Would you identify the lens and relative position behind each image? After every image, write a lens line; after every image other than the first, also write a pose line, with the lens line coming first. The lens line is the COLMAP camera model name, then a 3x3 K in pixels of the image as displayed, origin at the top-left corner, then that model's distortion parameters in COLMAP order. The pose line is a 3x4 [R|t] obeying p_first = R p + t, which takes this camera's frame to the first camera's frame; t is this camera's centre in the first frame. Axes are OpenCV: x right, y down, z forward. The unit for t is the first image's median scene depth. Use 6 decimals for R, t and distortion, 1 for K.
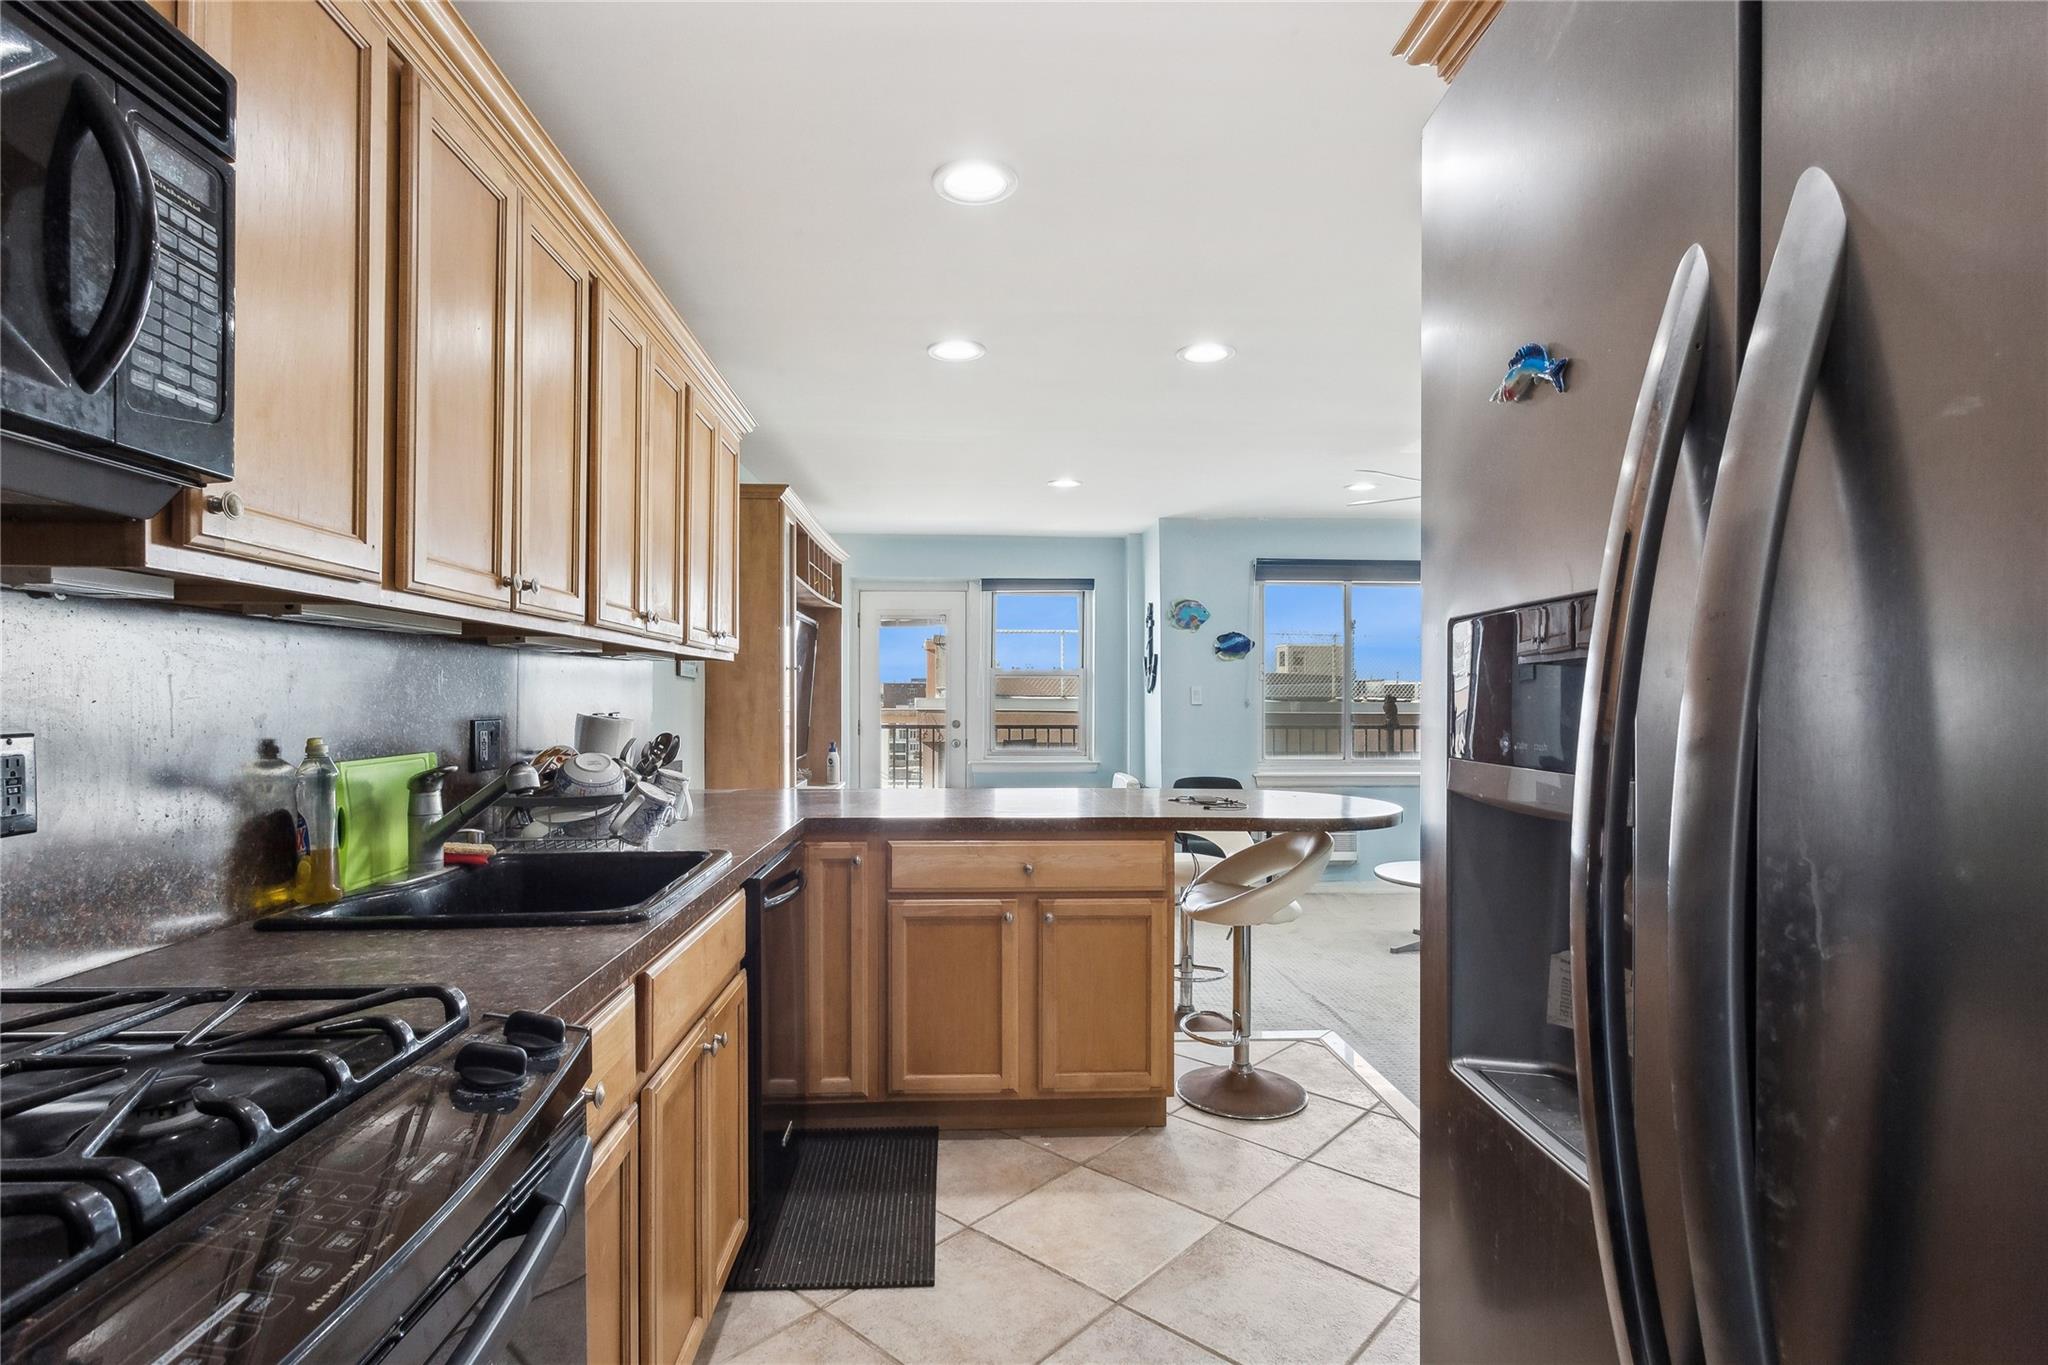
lens RADIAL K [[1026.0, 0, 1011.0], [0, 1026.0, 687.0], [0, 0, 1]] dist [-0.000872, 0.000620]
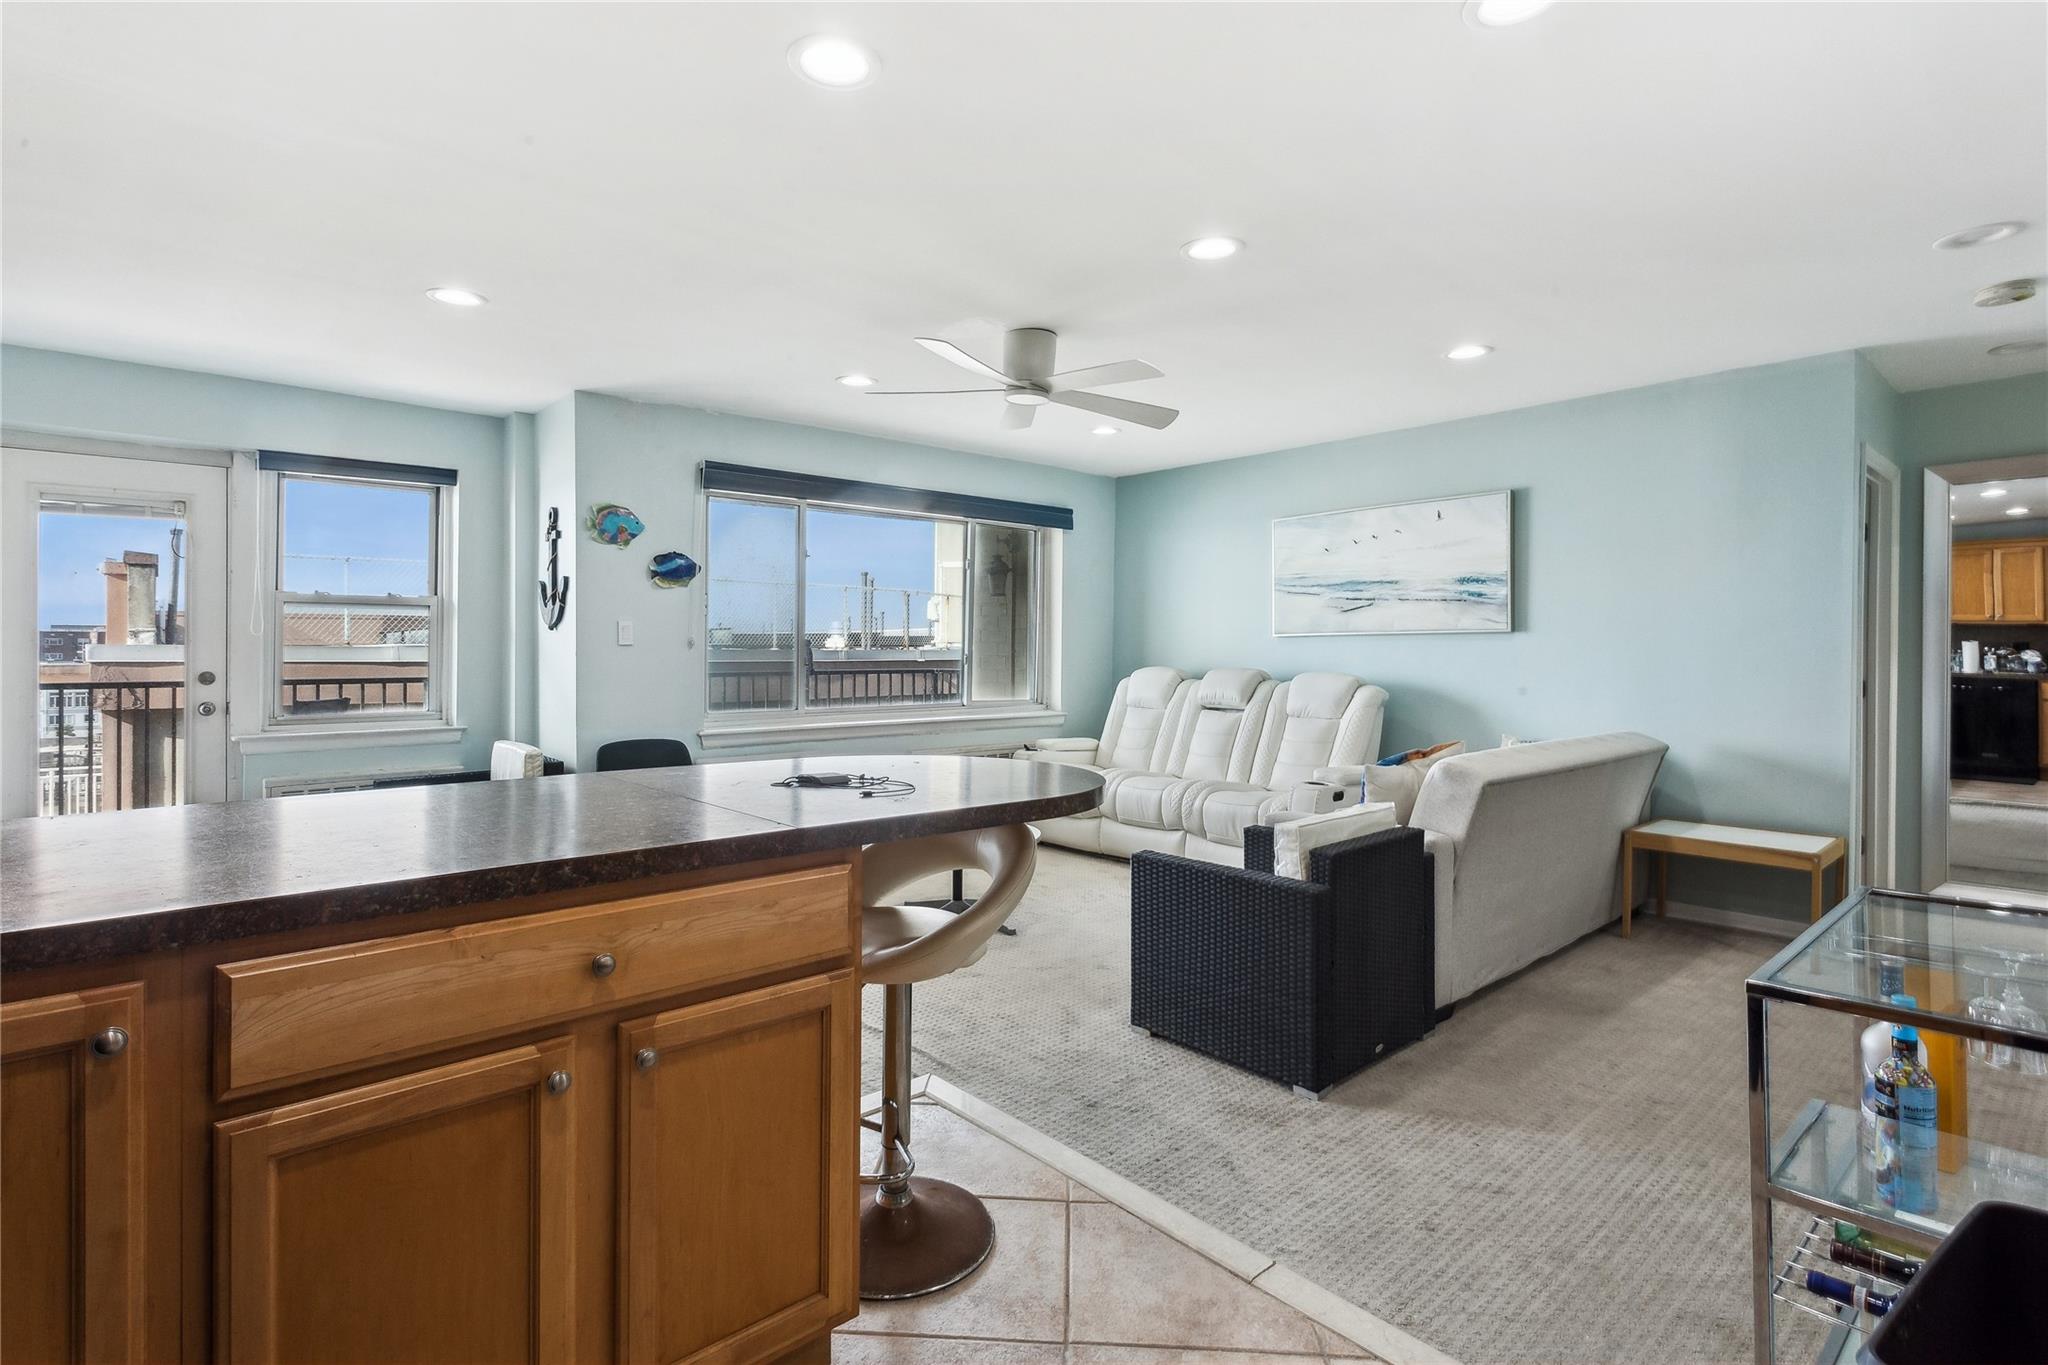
lens RADIAL K [[1026.0, 0, 1037.1], [0, 1026.0, 647.5], [0, 0, 1]] dist [-0.000872, 0.000620]
pose [[0.785690, -0.002069, 0.618616, -0.049017], [-0.002887, 0.999971, 0.007012, 0.013007], [-0.618613, -0.007296, 0.785662, 0.220995]]
